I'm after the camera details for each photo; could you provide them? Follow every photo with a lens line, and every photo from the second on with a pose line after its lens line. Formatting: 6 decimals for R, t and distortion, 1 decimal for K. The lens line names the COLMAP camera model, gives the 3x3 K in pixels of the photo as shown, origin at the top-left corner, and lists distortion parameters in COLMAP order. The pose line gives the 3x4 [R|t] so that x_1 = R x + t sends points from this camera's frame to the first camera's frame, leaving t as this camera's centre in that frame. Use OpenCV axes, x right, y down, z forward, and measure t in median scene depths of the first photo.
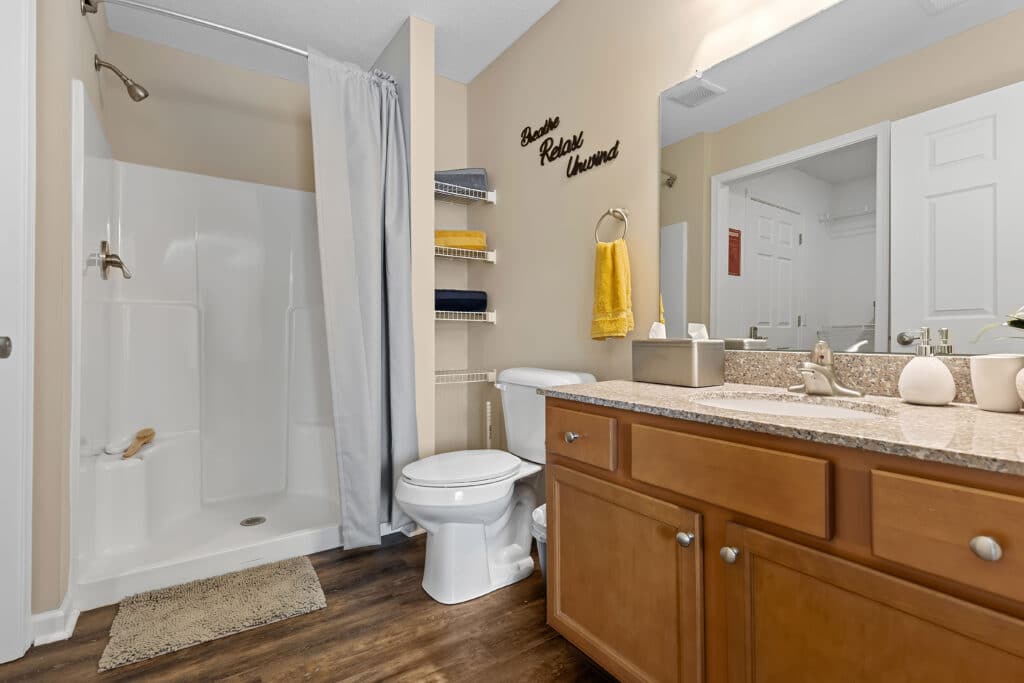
lens RADIAL K [[466.0, 0, 509.4], [0, 466.0, 341.7], [0, 0, 1]] dist [-0.002144, 0.000216]
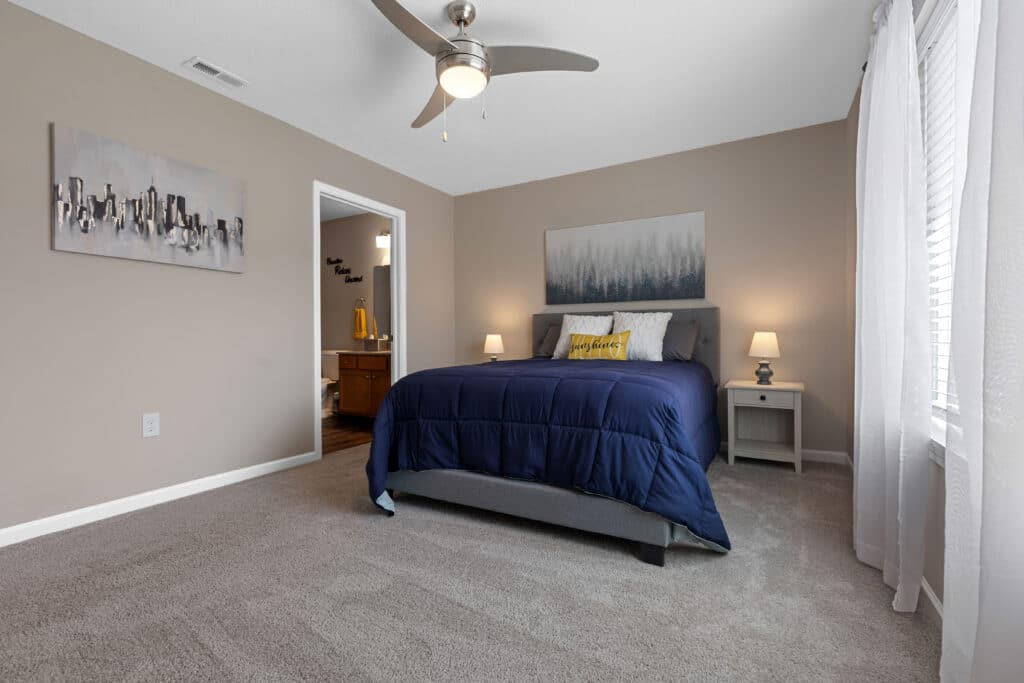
lens RADIAL K [[466.0, 0, 509.1], [0, 466.0, 342.7], [0, 0, 1]] dist [-0.002144, 0.000216]
pose [[0.896736, -0.004546, 0.442543, -0.273751], [-0.000869, 0.999927, 0.012032, -0.019671], [-0.442566, -0.011174, 0.896666, -2.283212]]
